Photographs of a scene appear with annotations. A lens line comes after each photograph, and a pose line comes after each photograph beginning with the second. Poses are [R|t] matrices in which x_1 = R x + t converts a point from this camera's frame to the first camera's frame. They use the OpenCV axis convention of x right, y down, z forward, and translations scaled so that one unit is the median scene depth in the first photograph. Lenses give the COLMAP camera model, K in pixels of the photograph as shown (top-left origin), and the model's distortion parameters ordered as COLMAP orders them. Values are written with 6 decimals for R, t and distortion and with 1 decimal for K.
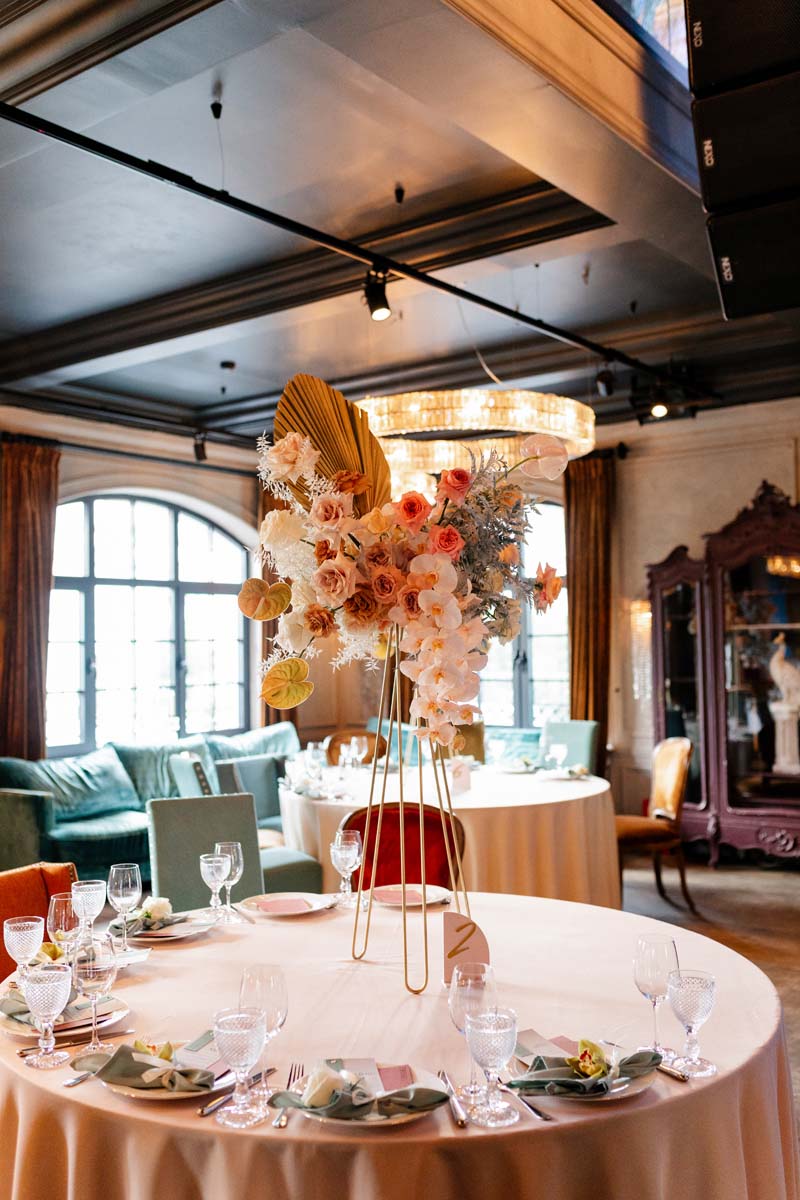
lens RADIAL K [[1151.4, 0, 401.0], [0, 1151.4, 600.3], [0, 0, 1]] dist [0.001949, 0.000000]
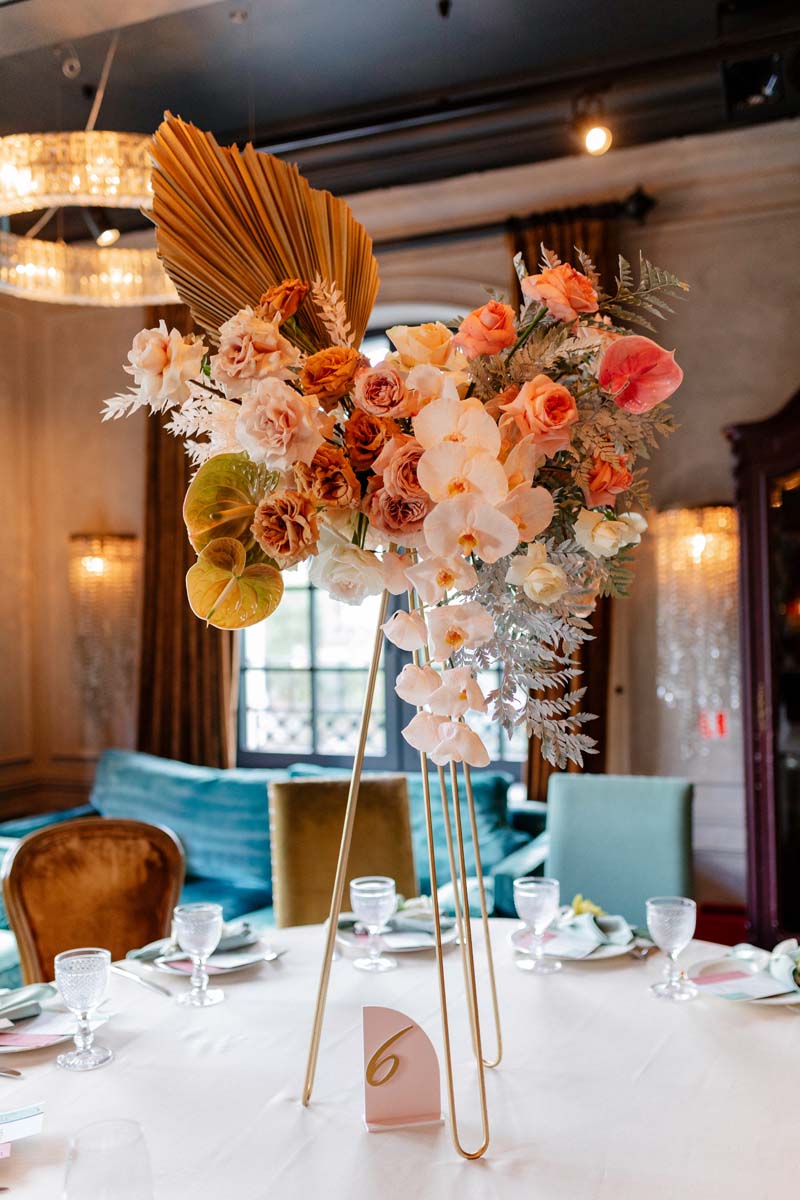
lens RADIAL K [[1151.4, 0, 404.5], [0, 1151.4, 599.4], [0, 0, 1]] dist [0.001949, 0.000000]
pose [[0.965694, -0.002171, 0.259673, -0.033404], [-0.005162, 0.999607, 0.027553, 0.025193], [-0.259630, -0.027948, 0.965304, 0.543012]]
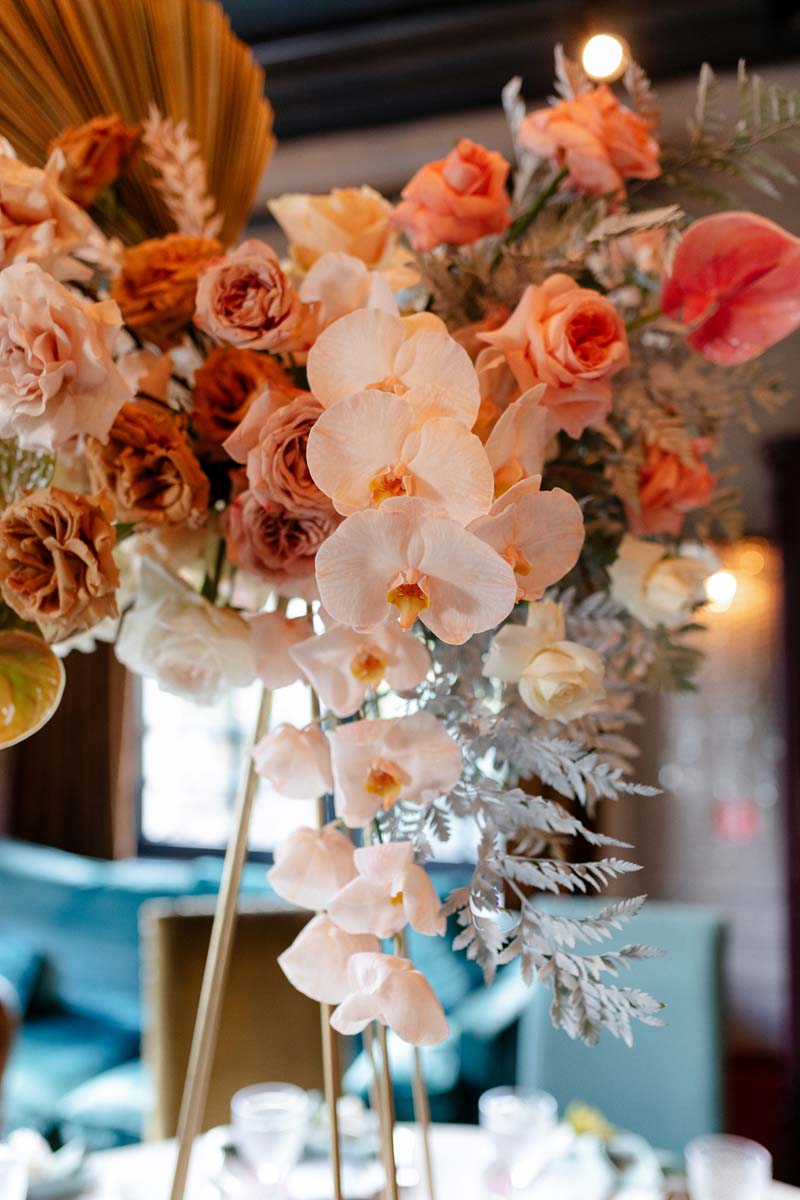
lens RADIAL K [[1151.4, 0, 395.5], [0, 1151.4, 603.5], [0, 0, 1]] dist [0.001949, 0.000000]
pose [[0.959135, 0.020615, 0.282198, 0.039624], [-0.022263, 0.999749, 0.002635, 0.015773], [-0.282073, -0.008810, 0.959353, 0.752488]]
